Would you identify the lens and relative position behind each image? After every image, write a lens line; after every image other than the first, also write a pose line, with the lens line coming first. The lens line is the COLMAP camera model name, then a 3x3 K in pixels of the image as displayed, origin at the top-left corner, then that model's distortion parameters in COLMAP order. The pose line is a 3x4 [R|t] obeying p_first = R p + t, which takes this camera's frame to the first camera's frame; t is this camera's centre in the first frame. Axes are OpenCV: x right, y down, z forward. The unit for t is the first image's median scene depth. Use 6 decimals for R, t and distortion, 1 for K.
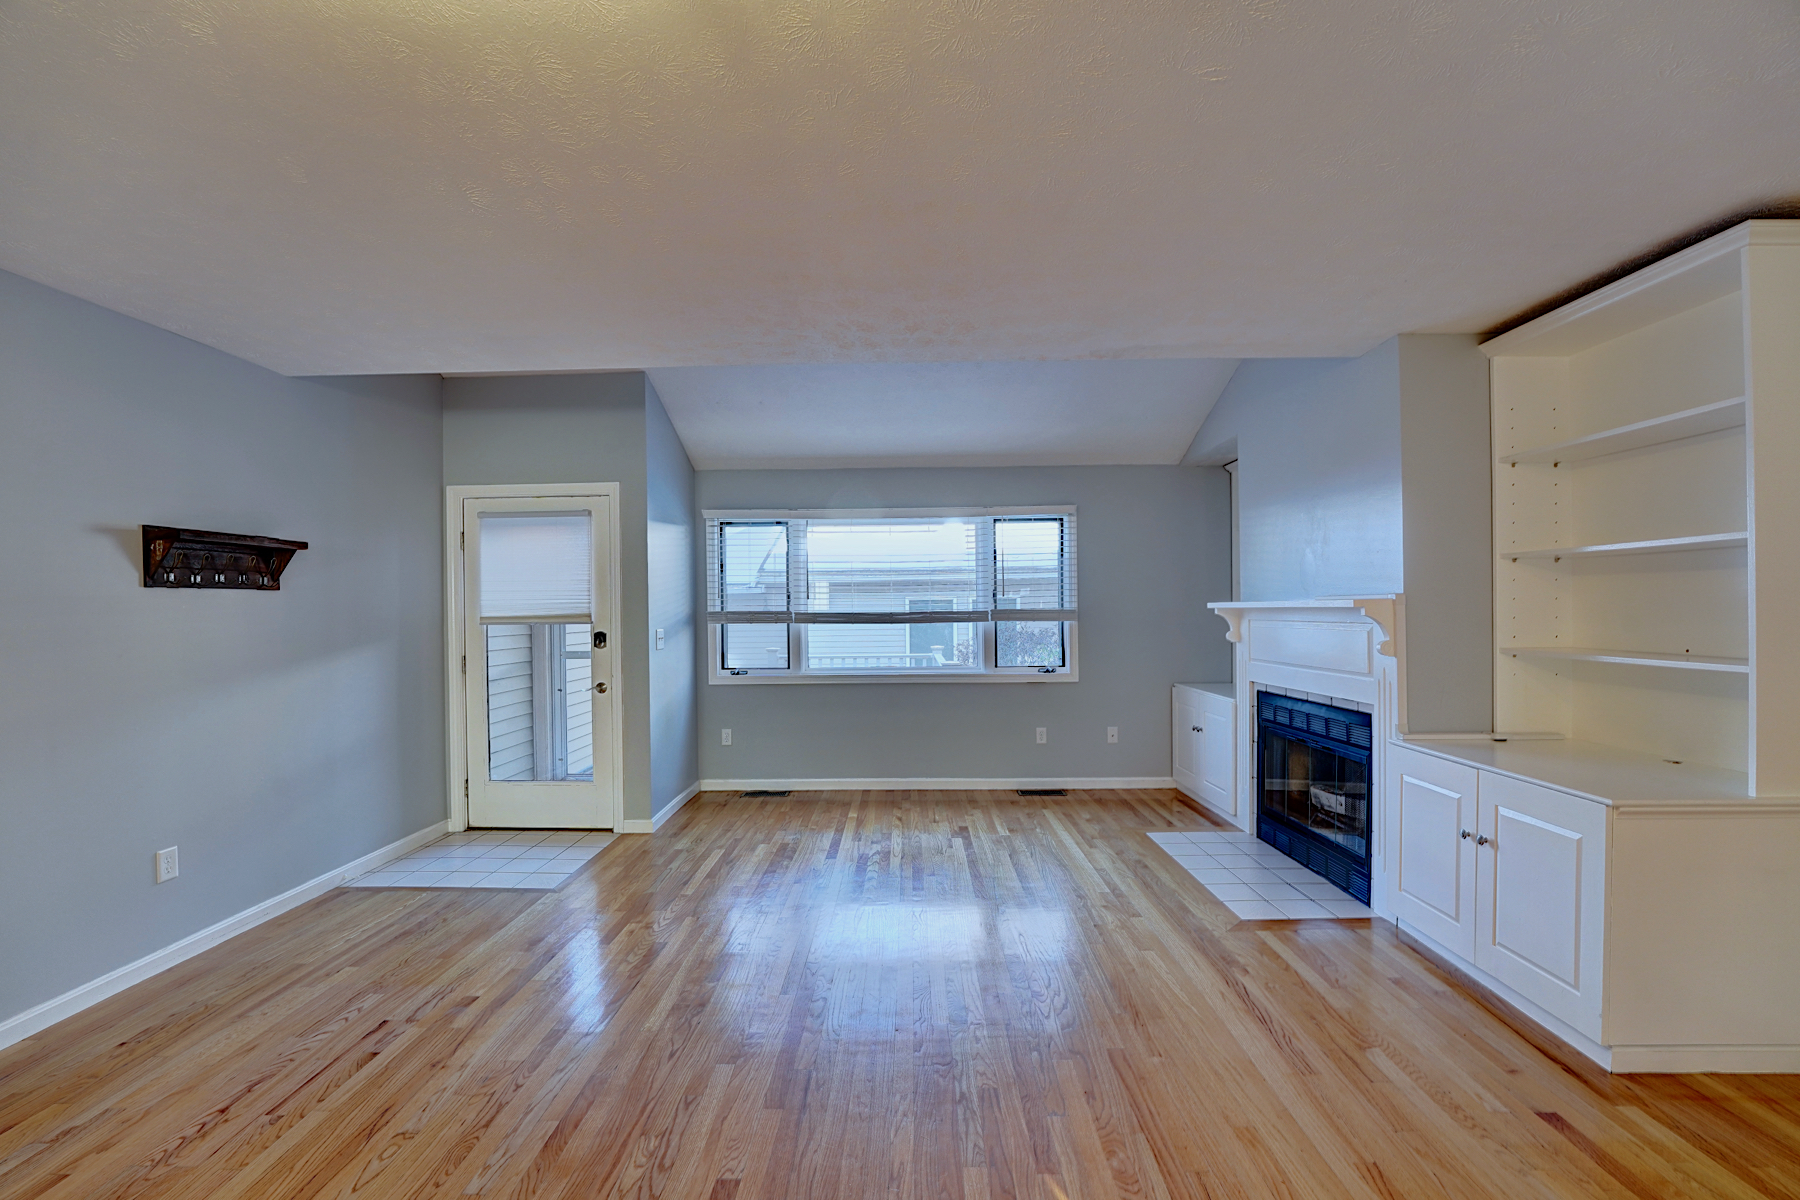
lens RADIAL K [[734.1, 0, 895.8], [0, 734.1, 607.1], [0, 0, 1]] dist [-0.037095, 0.006917]
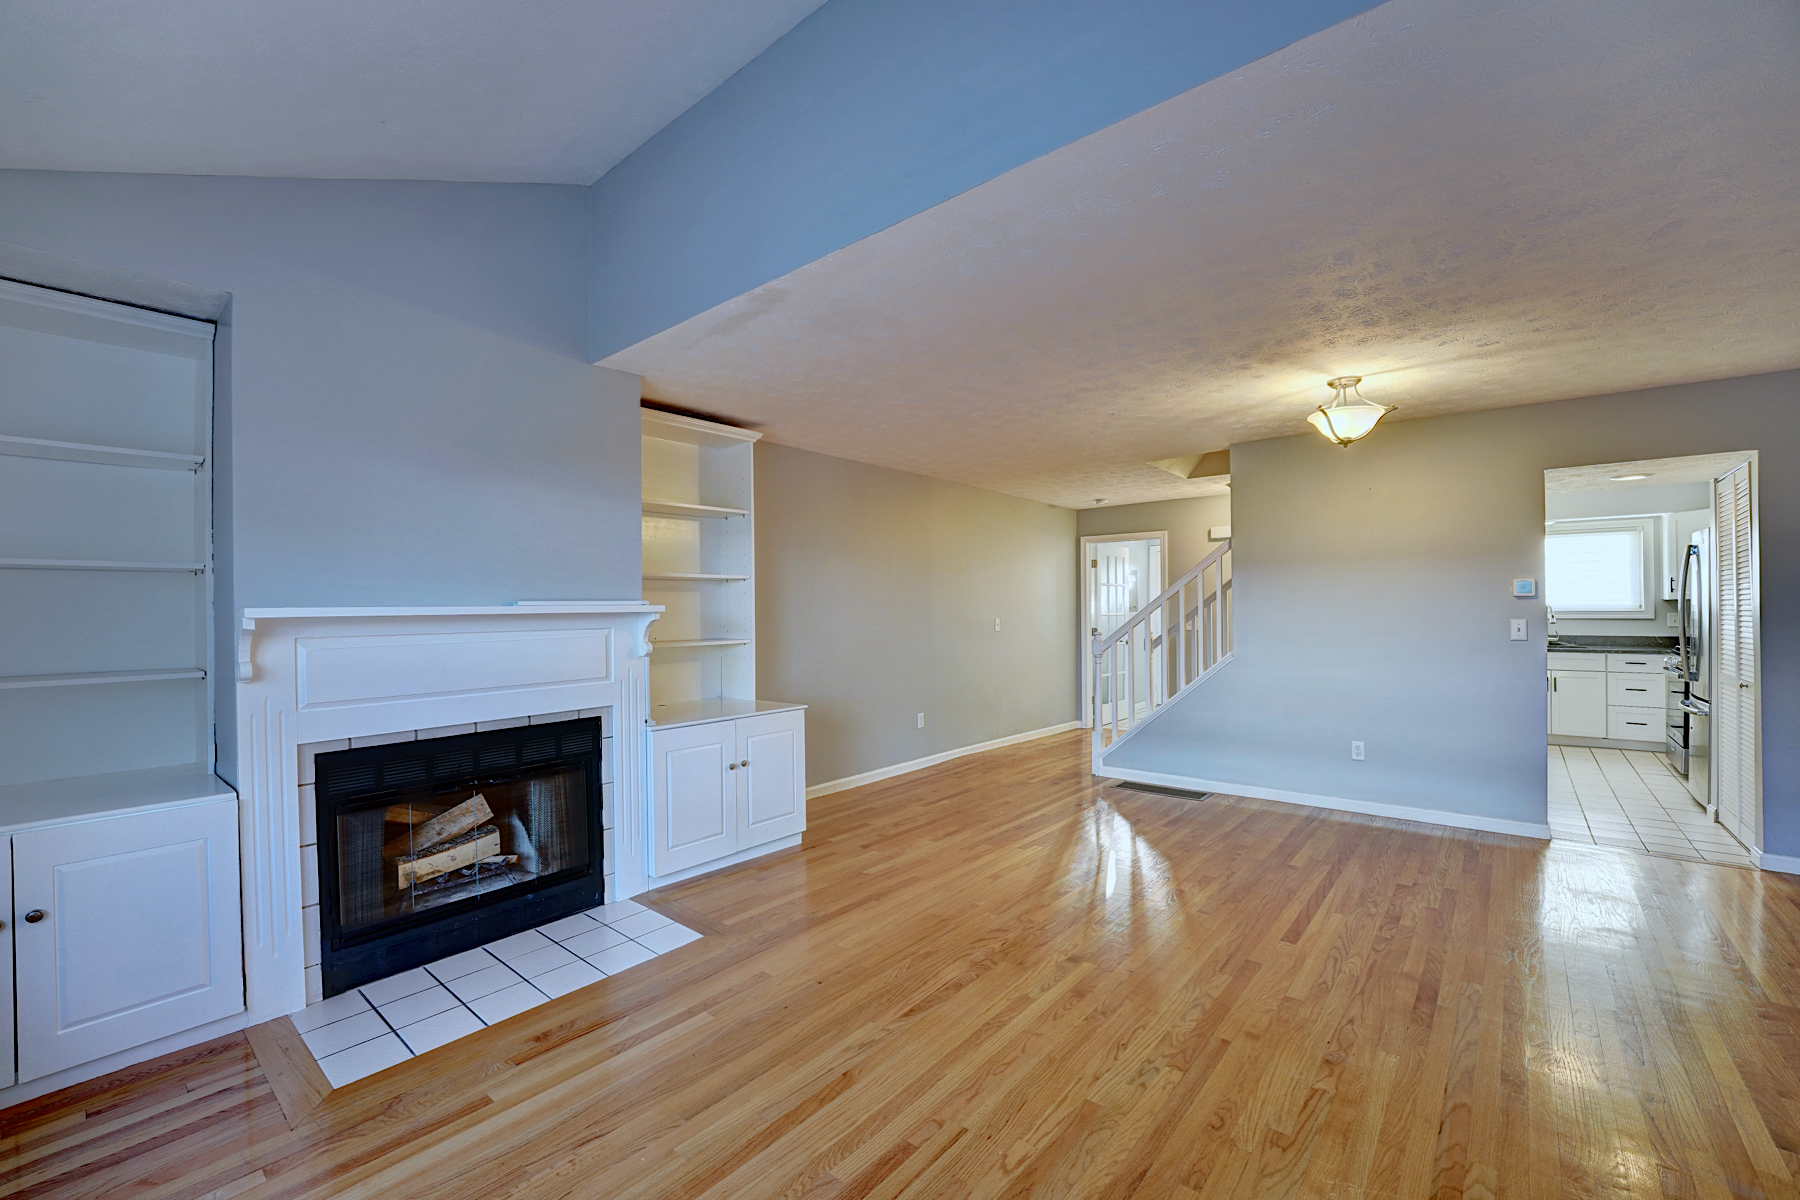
lens RADIAL K [[734.1, 0, 895.8], [0, 734.1, 607.1], [0, 0, 1]] dist [-0.037095, 0.006917]
pose [[-0.772368, 0.014761, 0.635004, -0.414884], [0.015926, 0.999866, -0.003872, 0.006749], [-0.634976, 0.007123, -0.772499, 1.965551]]
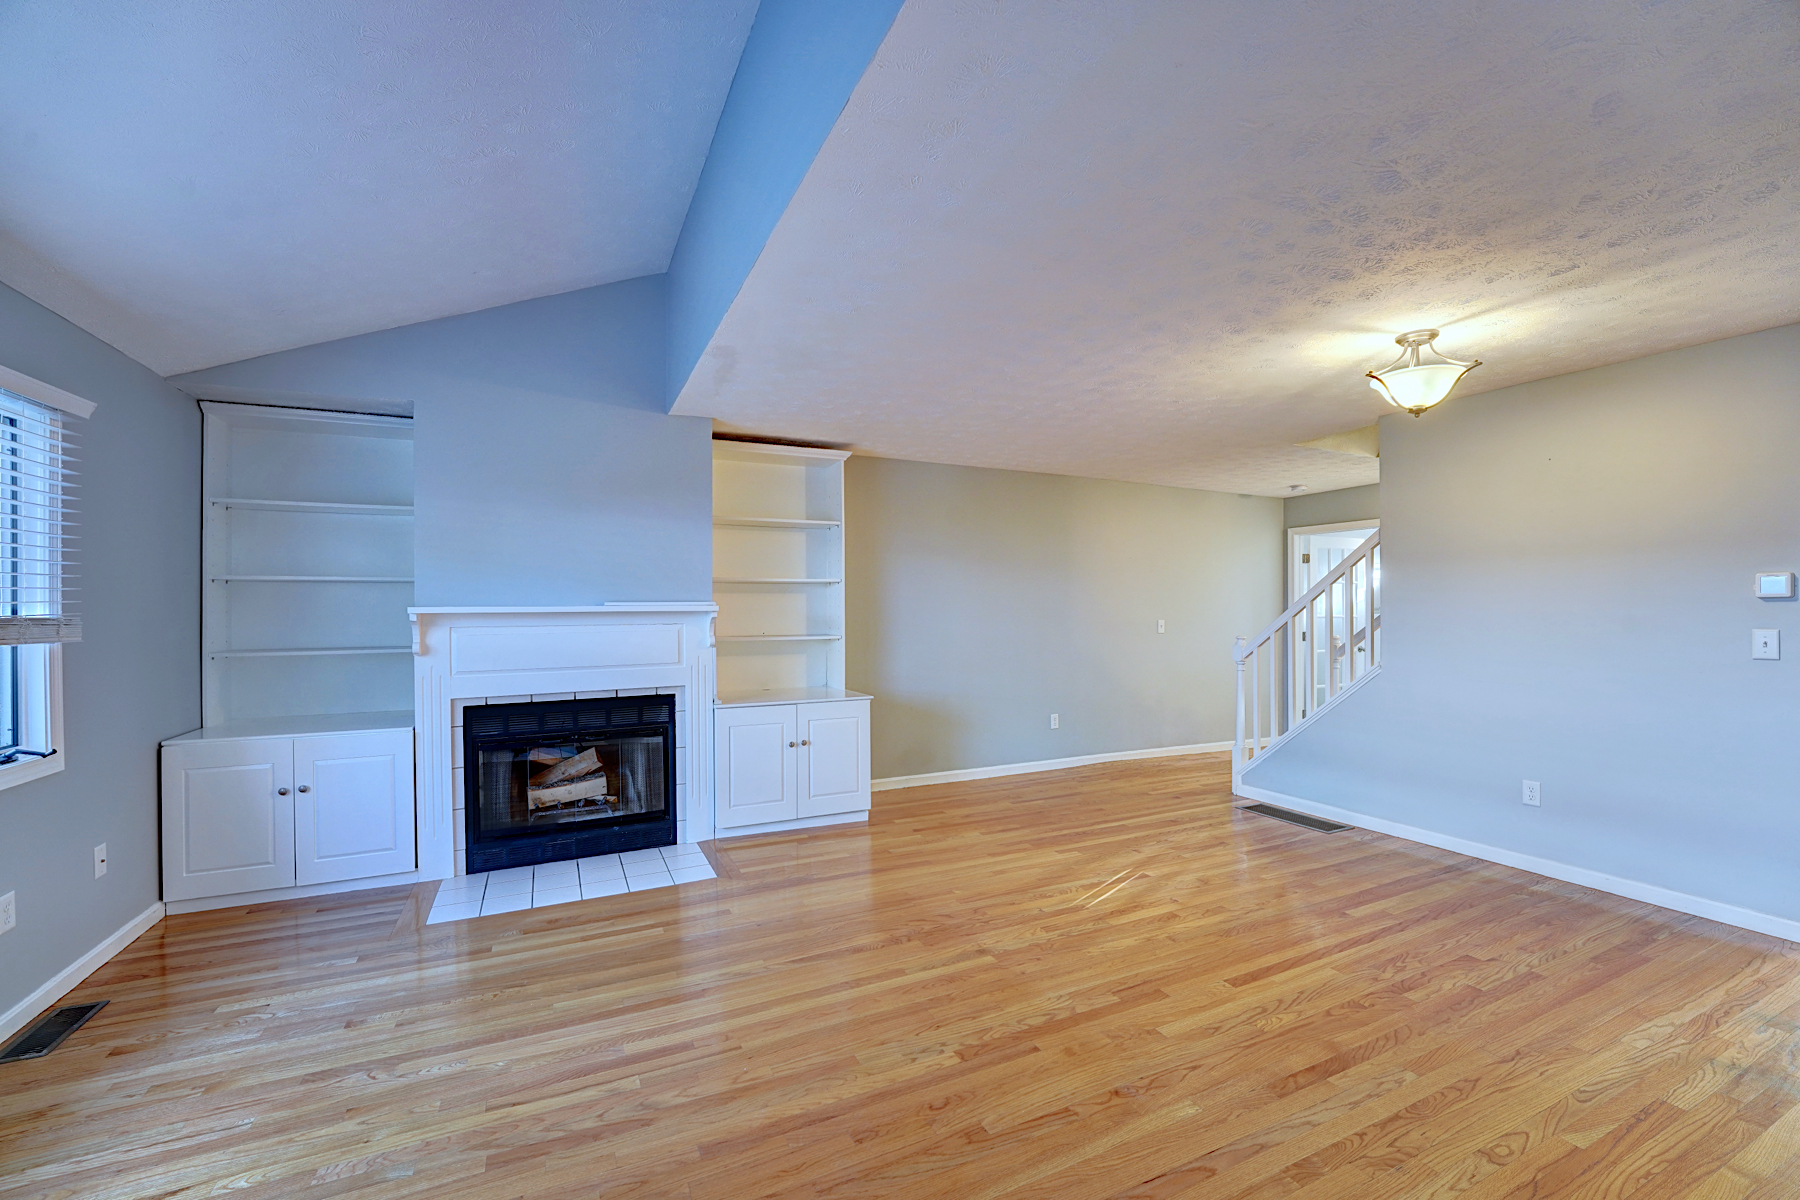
lens RADIAL K [[734.1, 0, 895.8], [0, 734.1, 607.1], [0, 0, 1]] dist [-0.037095, 0.006917]
pose [[-0.443586, 0.010113, 0.896175, -0.880414], [0.009009, 0.999936, -0.006825, 0.009326], [-0.896187, 0.005046, -0.443649, 1.568662]]
